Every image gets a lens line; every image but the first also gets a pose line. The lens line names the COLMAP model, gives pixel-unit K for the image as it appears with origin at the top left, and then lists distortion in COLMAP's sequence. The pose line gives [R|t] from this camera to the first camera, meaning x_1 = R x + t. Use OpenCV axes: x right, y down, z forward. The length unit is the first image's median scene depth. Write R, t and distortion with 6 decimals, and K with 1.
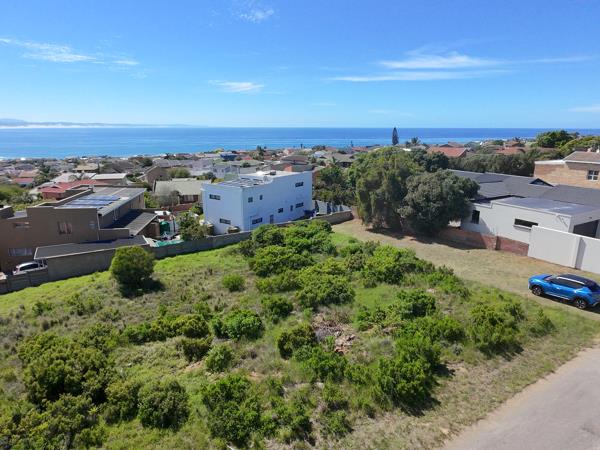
lens RADIAL K [[388.0, 0, 308.3], [0, 388.0, 224.4], [0, 0, 1]] dist [-0.001988, -0.002953]
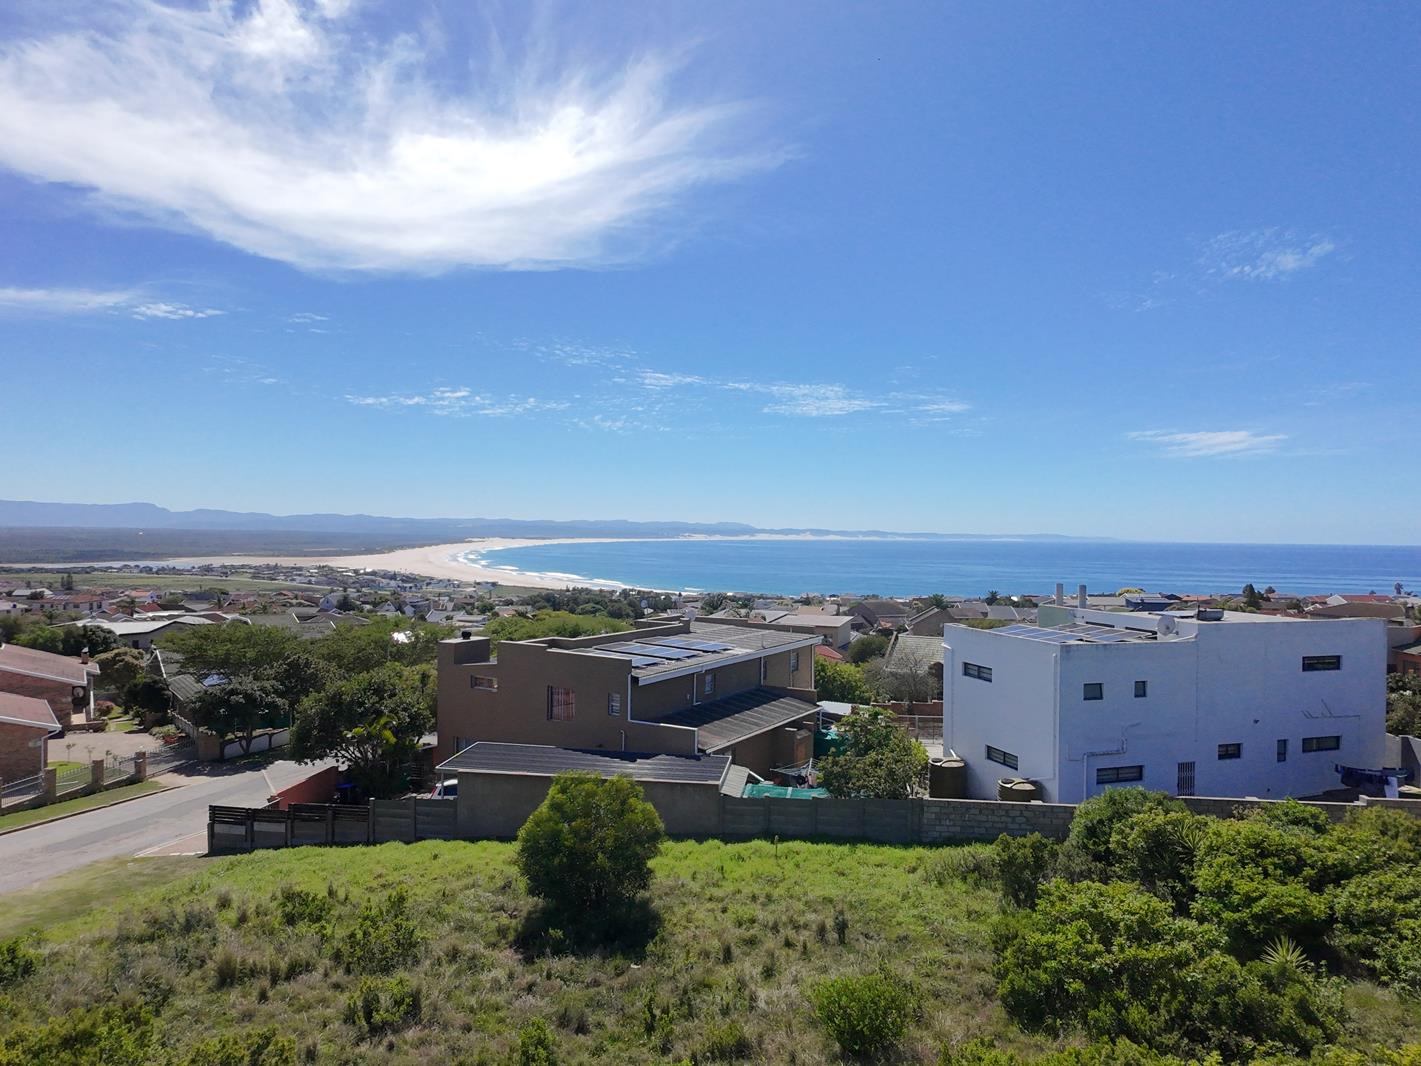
lens RADIAL K [[913.9, 0, 705.0], [0, 913.9, 544.1], [0, 0, 1]] dist [0.000457, -0.003136]
pose [[0.782088, 0.010885, -0.623073, 0.053556], [-0.161178, 0.969359, -0.185377, 0.000333], [0.601964, 0.245407, 0.759878, 0.424649]]
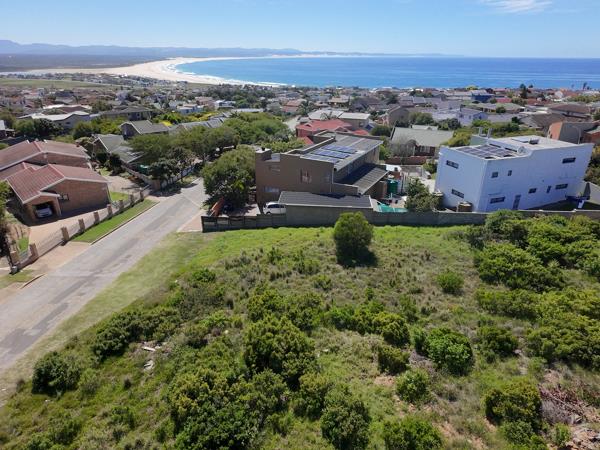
lens RADIAL K [[388.4, 0, 298.0], [0, 388.4, 227.3], [0, 0, 1]] dist [0.004065, -0.001945]
pose [[0.813319, 0.238038, -0.530896, -0.030710], [-0.145505, 0.966698, 0.210530, -0.094176], [0.563331, -0.093980, 0.820869, 0.081433]]
